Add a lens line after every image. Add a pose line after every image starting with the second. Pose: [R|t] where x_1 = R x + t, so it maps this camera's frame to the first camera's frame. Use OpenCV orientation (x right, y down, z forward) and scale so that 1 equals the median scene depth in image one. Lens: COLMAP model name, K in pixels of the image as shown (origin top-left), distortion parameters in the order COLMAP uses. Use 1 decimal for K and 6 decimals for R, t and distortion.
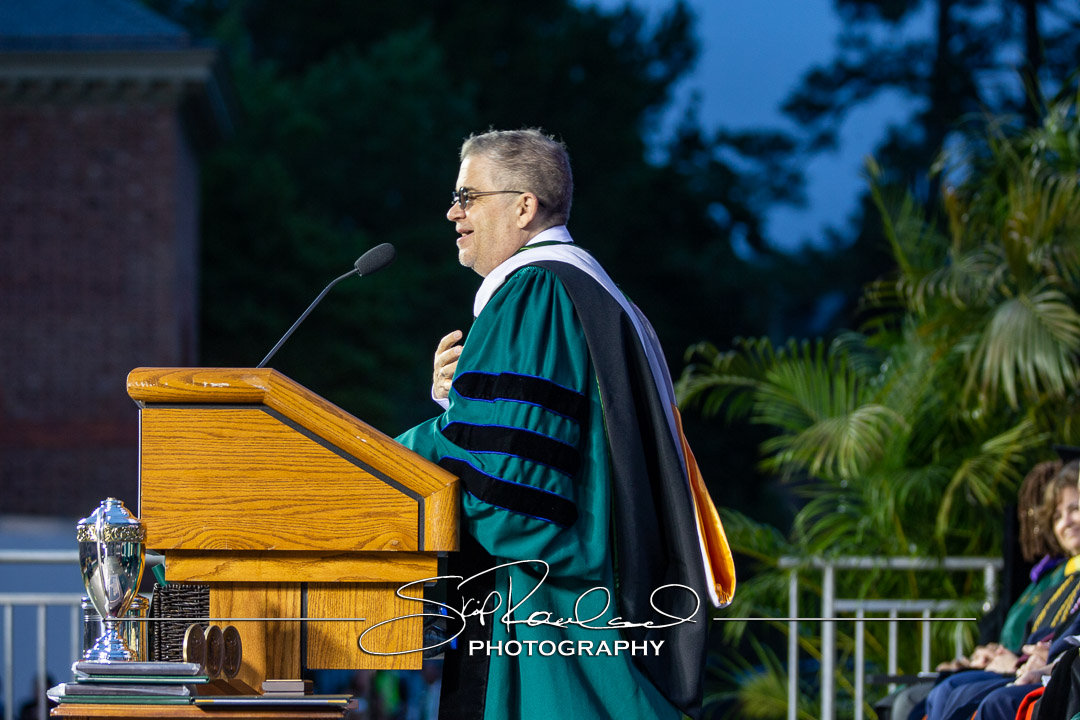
lens RADIAL K [[6915.4, 0, 540.0], [0, 6915.4, 360.0], [0, 0, 1]] dist [-0.479166, -27.172831]
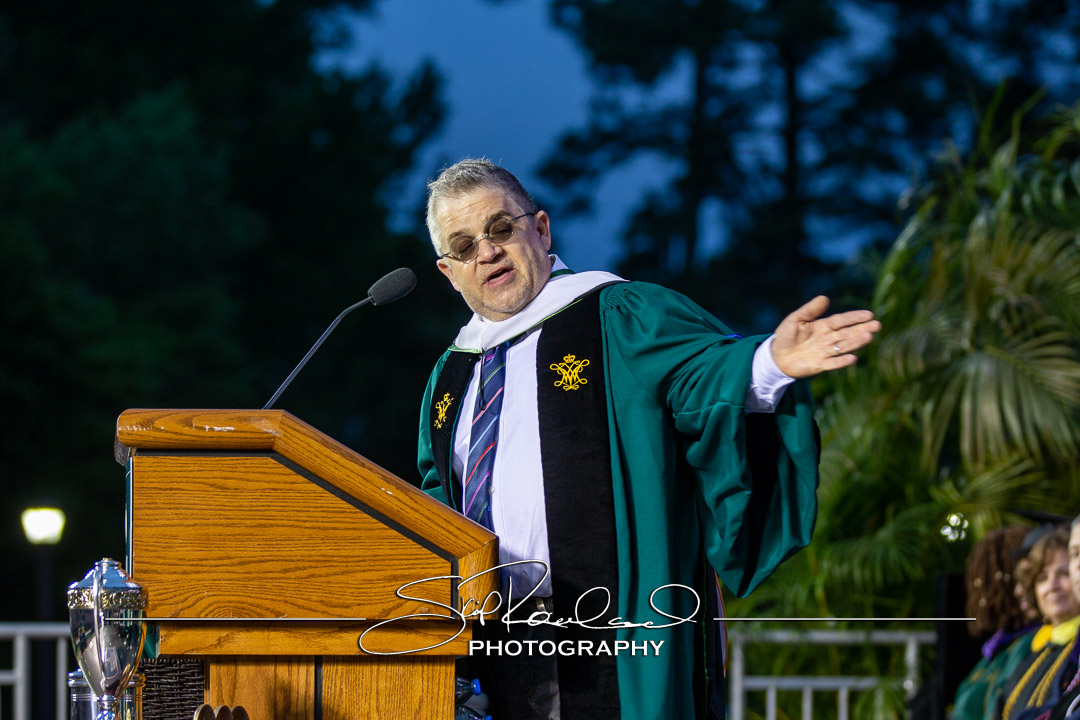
lens RADIAL K [[6915.4, 0, 540.0], [0, 6915.4, 360.0], [0, 0, 1]] dist [-0.479166, -27.172831]
pose [[0.998856, 0.000368, 0.047819, -0.048115], [0.000186, 0.999933, -0.011589, 0.005011], [-0.047820, 0.011585, 0.998789, 0.129475]]
